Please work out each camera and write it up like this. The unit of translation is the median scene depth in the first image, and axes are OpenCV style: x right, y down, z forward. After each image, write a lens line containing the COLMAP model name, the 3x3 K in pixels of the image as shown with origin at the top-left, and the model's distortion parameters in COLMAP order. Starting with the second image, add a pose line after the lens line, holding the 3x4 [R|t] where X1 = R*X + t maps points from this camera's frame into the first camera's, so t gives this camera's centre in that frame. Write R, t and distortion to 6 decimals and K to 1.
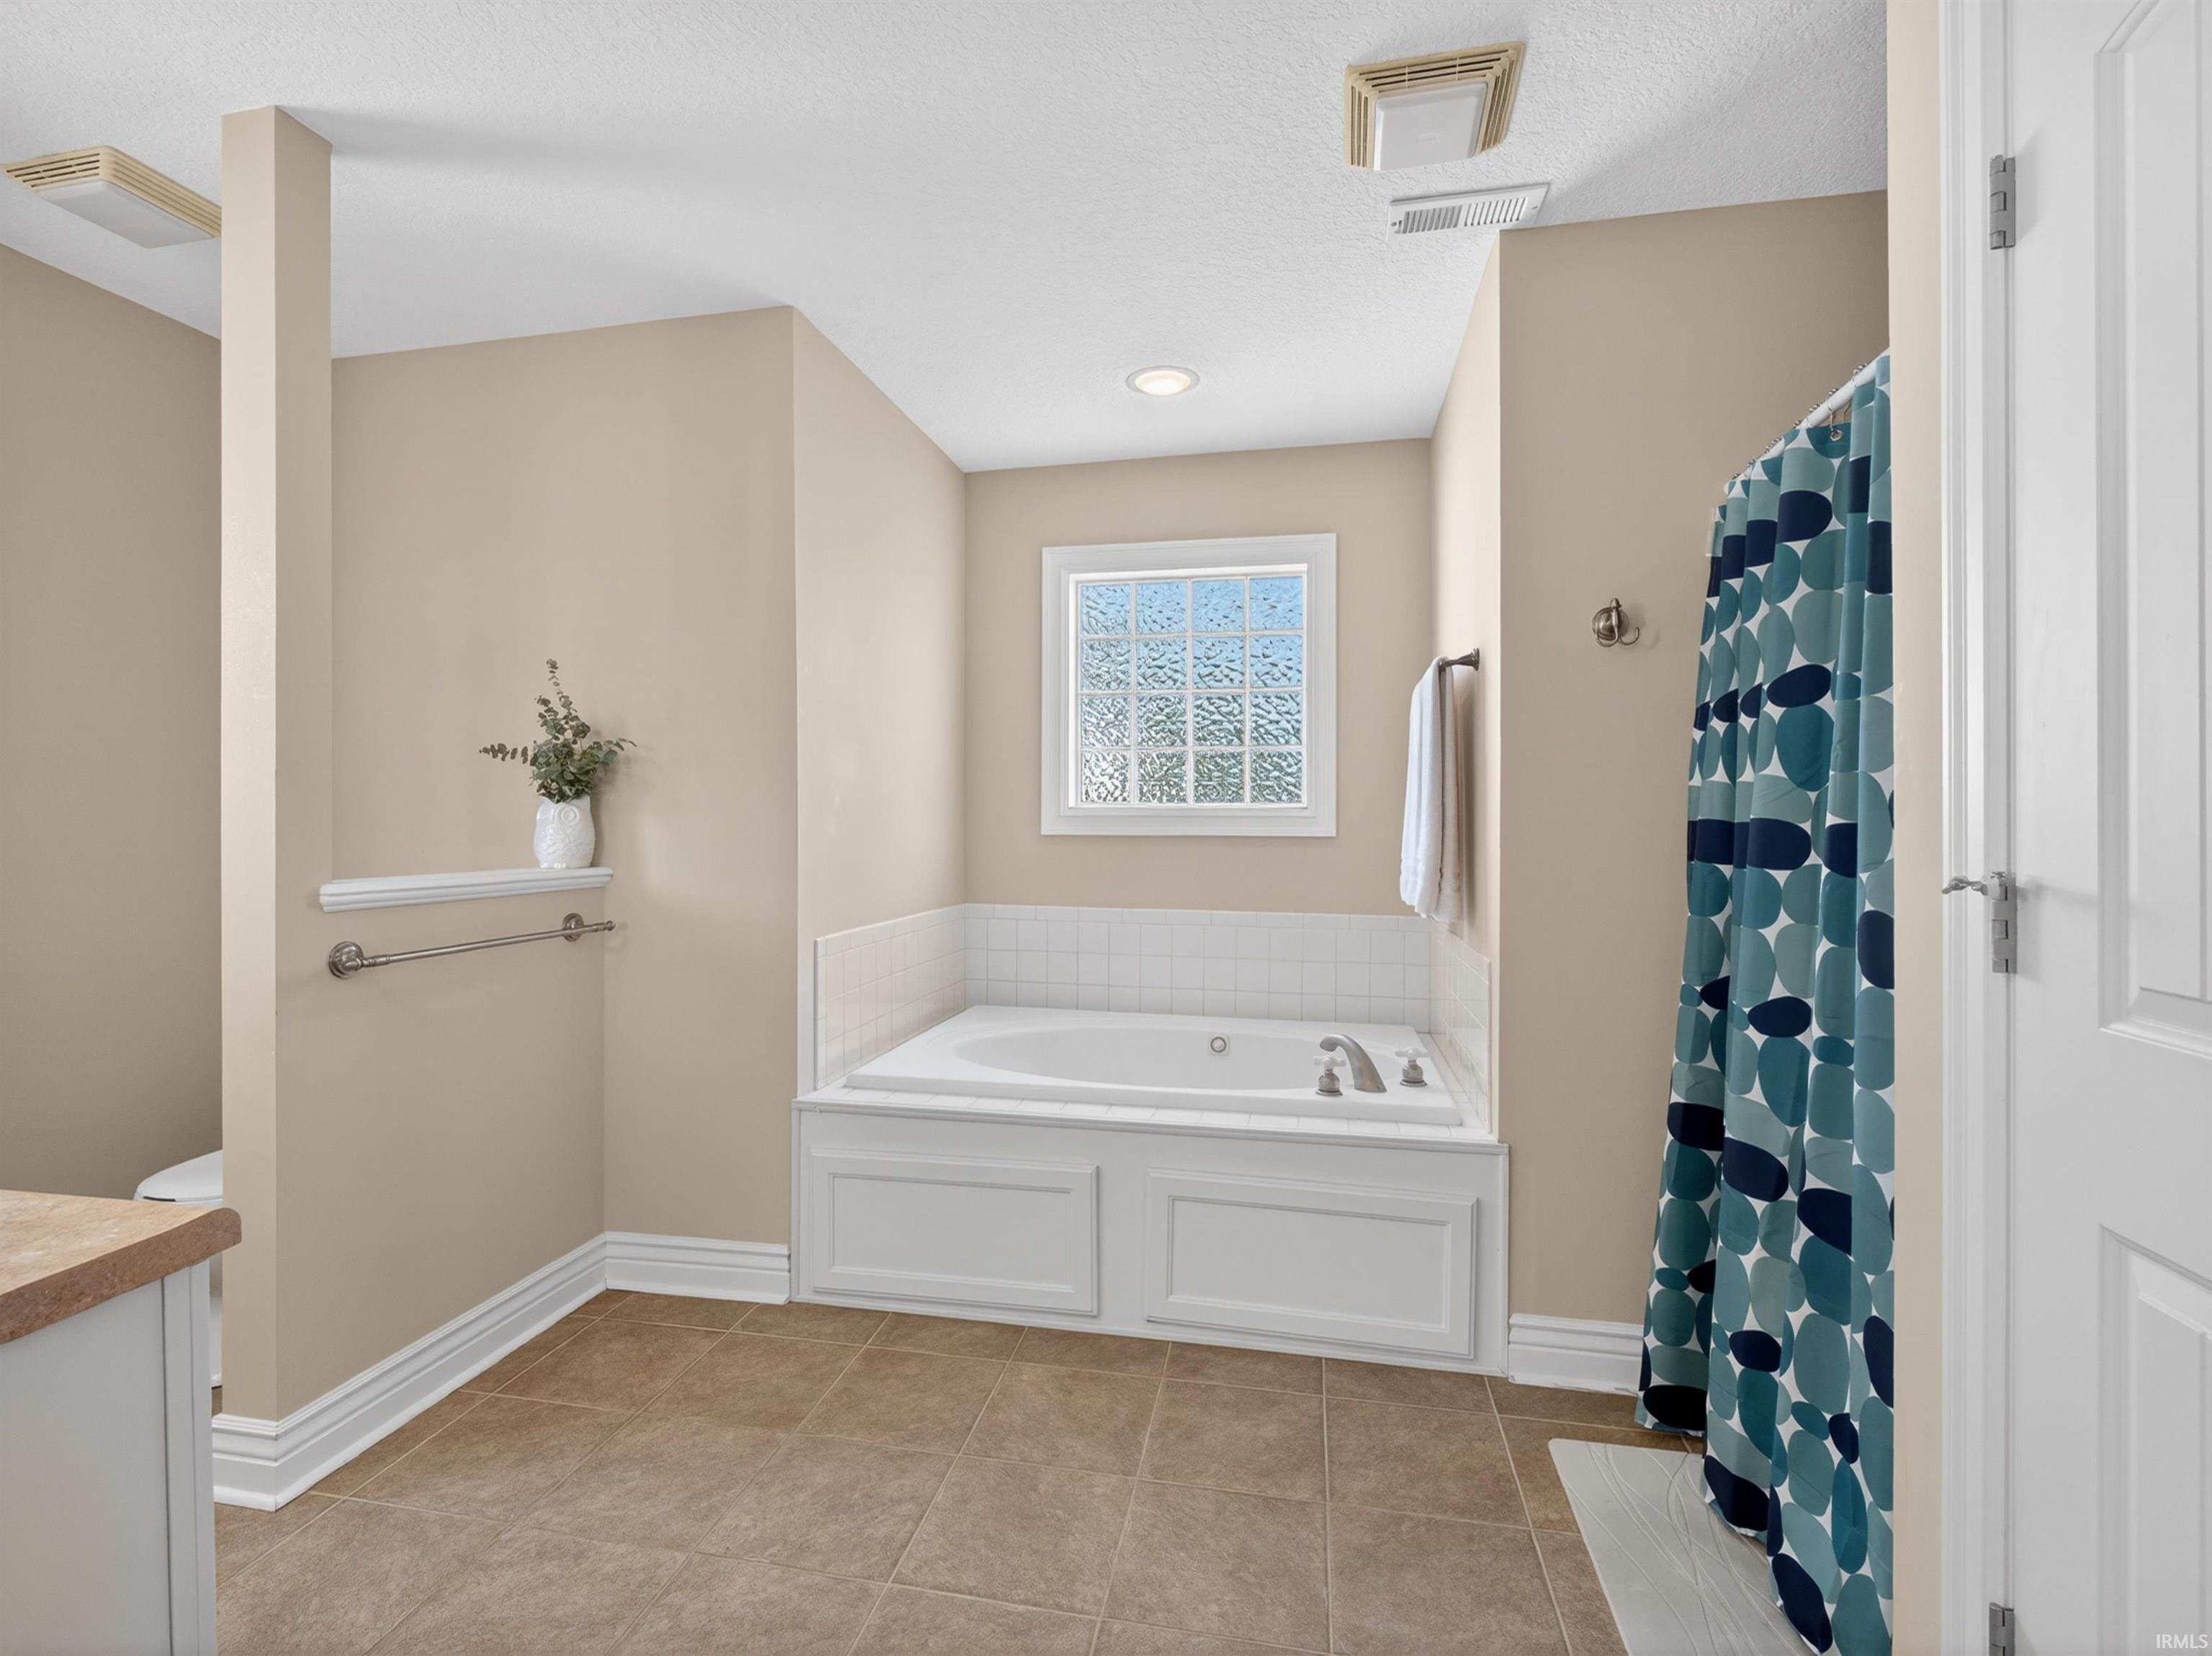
lens RADIAL K [[1045.6, 0, 1088.8], [0, 1045.6, 828.5], [0, 0, 1]] dist [-0.001819, -0.001048]
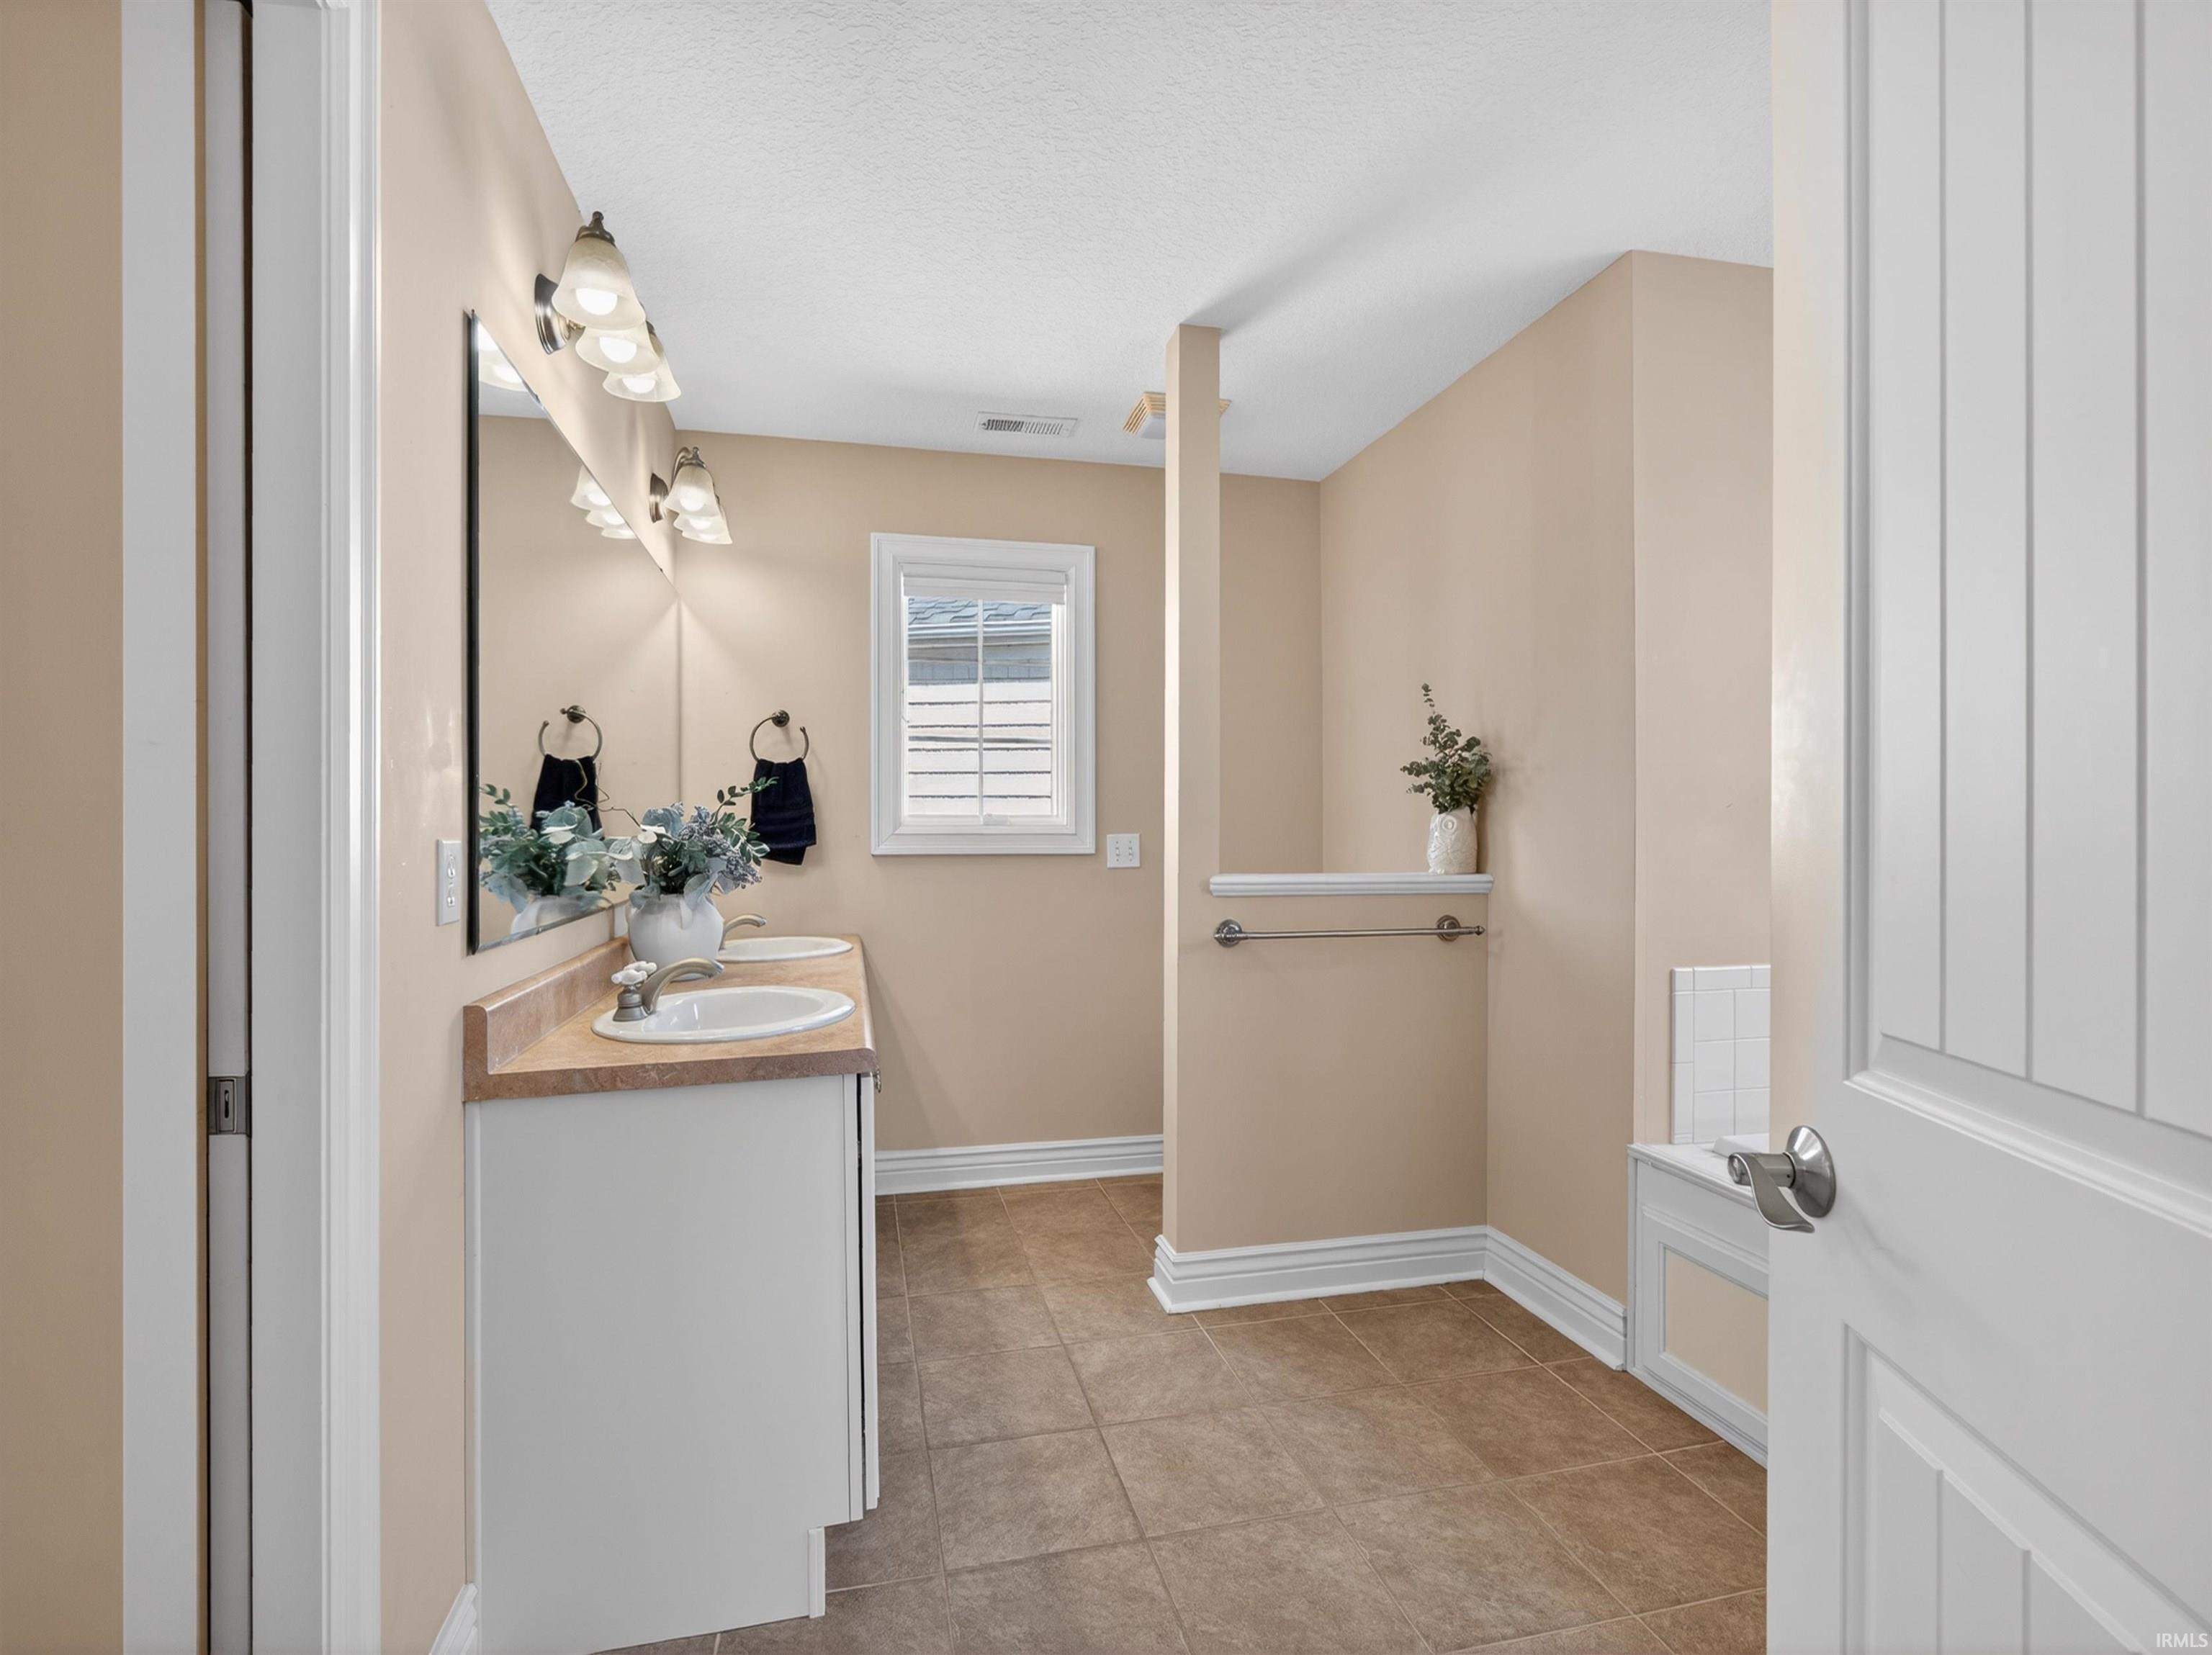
lens RADIAL K [[1045.5, 0, 1088.8], [0, 1045.5, 828.0], [0, 0, 1]] dist [-0.001819, -0.001048]
pose [[0.424286, 0.002614, -0.905525, 0.388803], [-0.009953, 0.999949, -0.001778, -0.004071], [0.905474, 0.009767, 0.424290, 0.244565]]
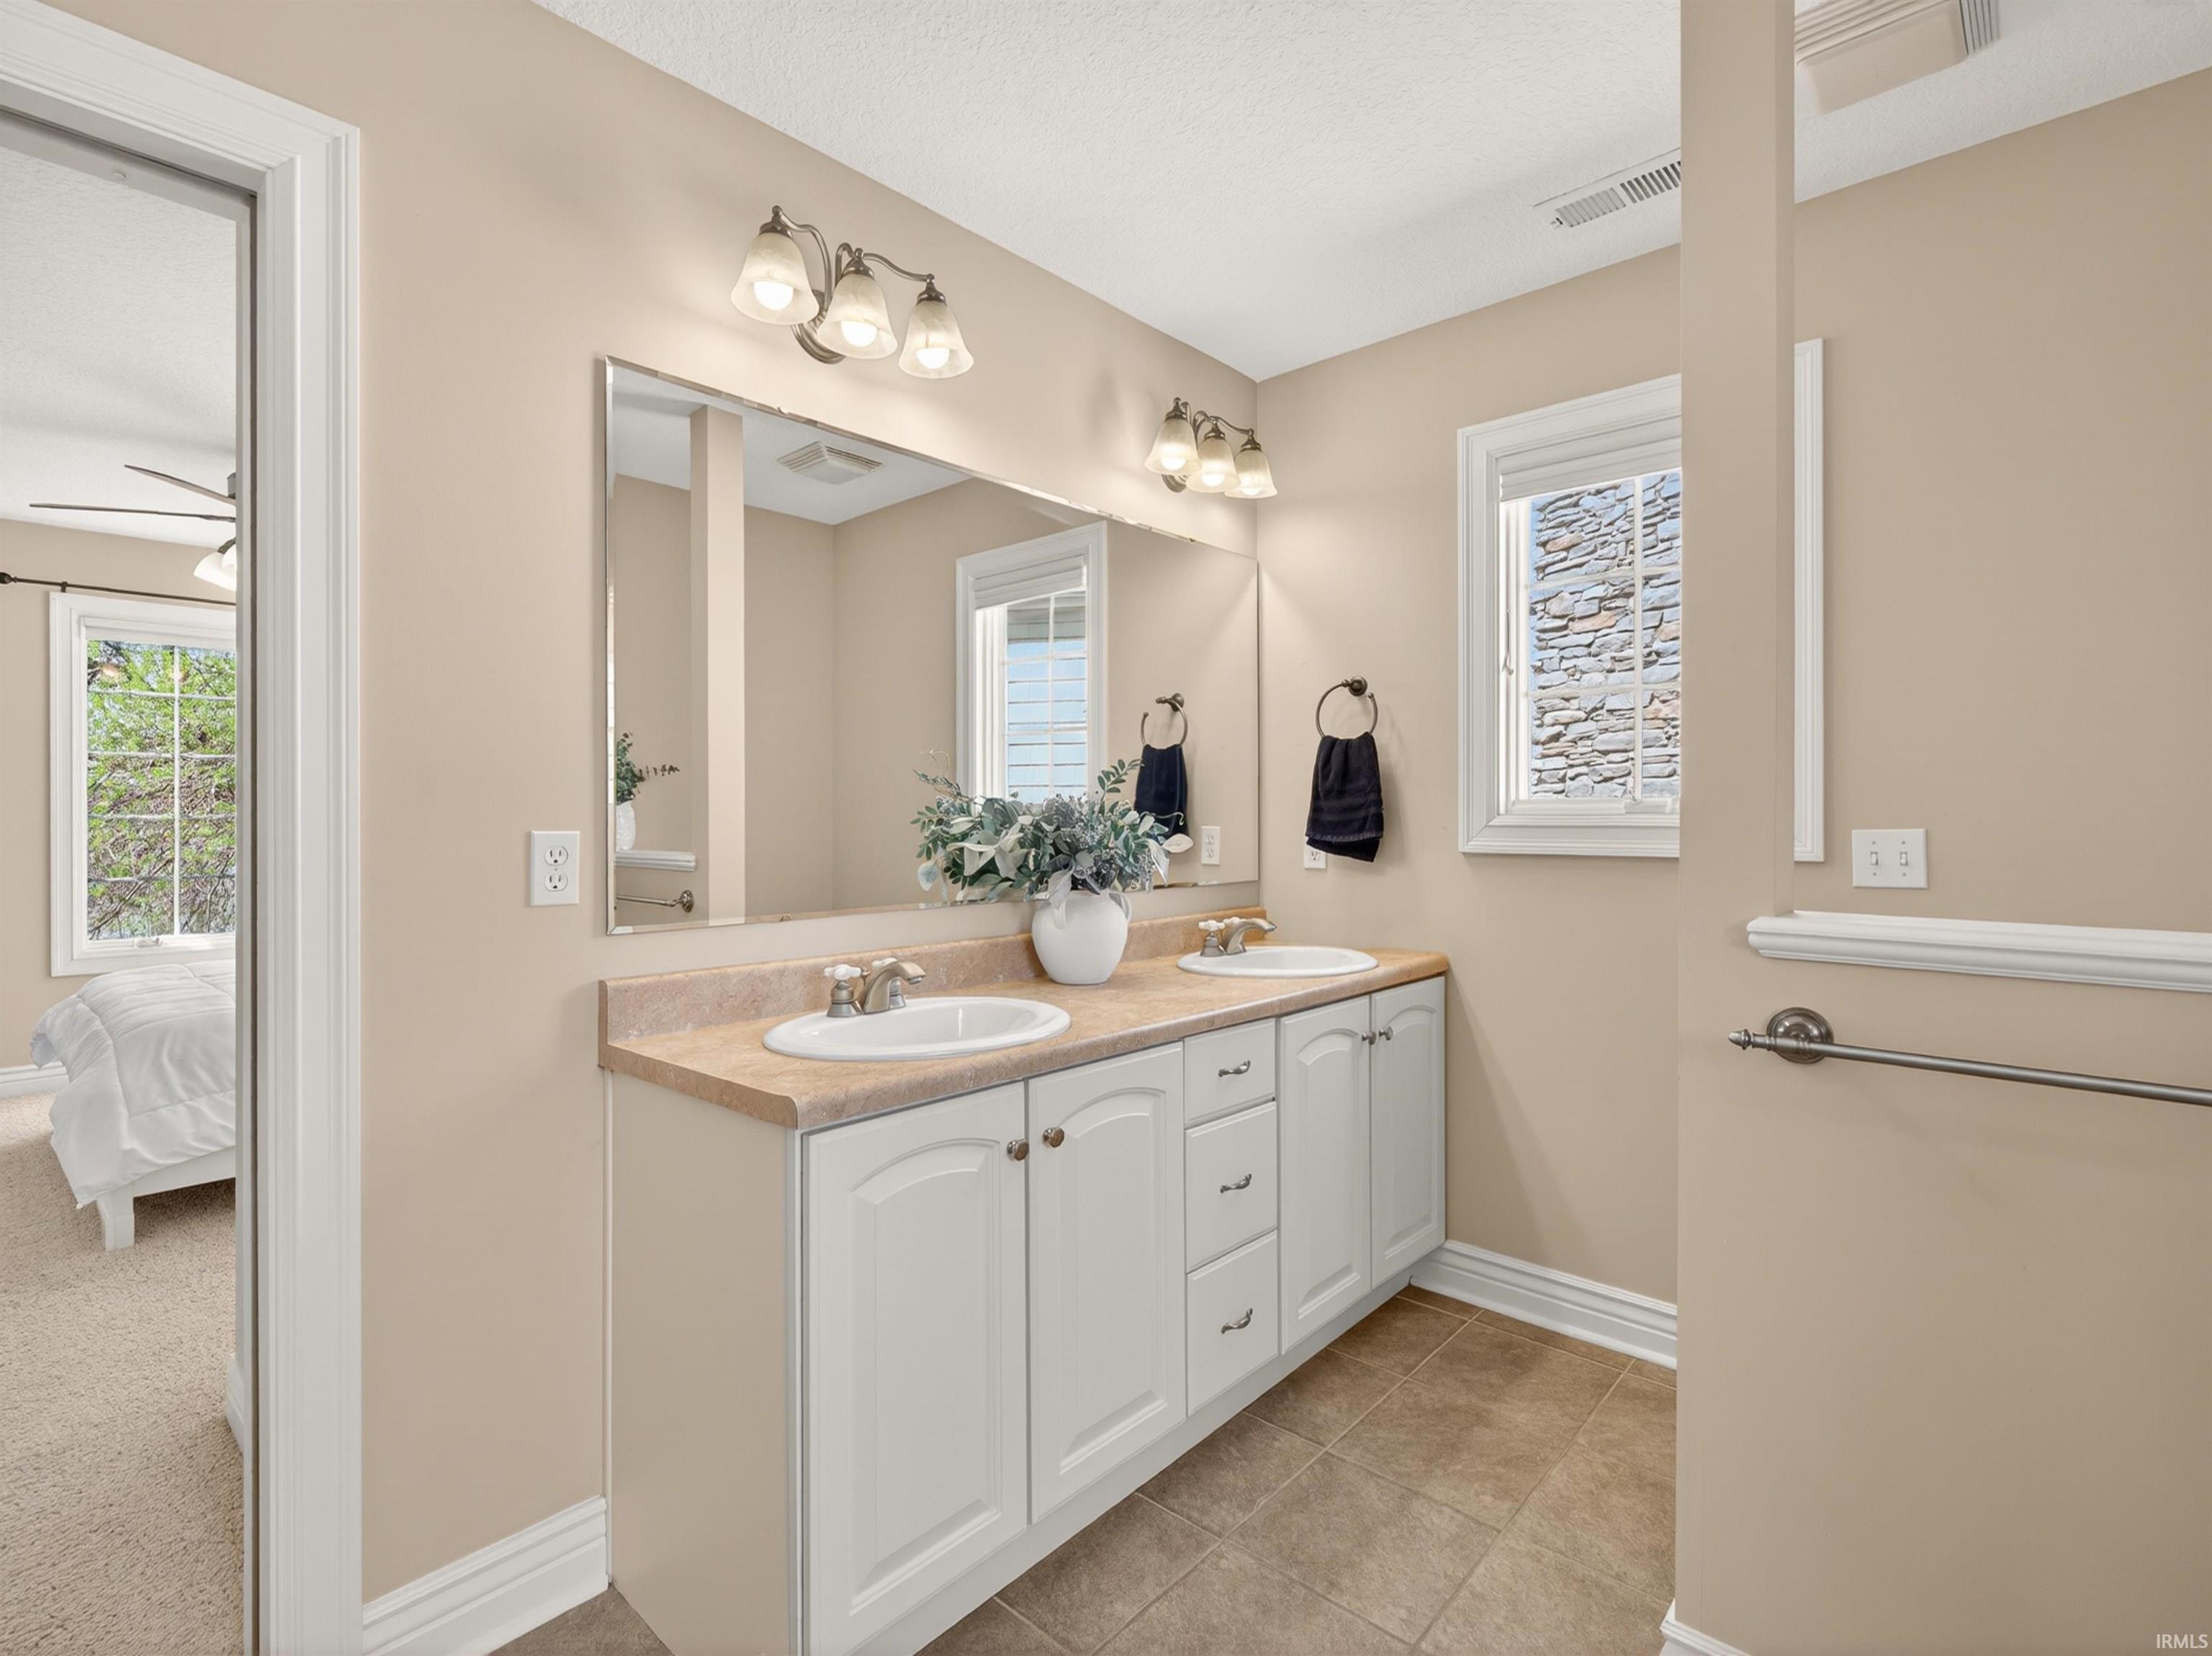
lens RADIAL K [[1045.6, 0, 1088.8], [0, 1045.6, 828.5], [0, 0, 1]] dist [-0.001819, -0.001048]
pose [[-0.509161, 0.013963, -0.860558, 0.063955], [-0.006091, 0.999785, 0.019826, -0.012276], [0.860650, 0.015337, -0.508967, 0.868120]]
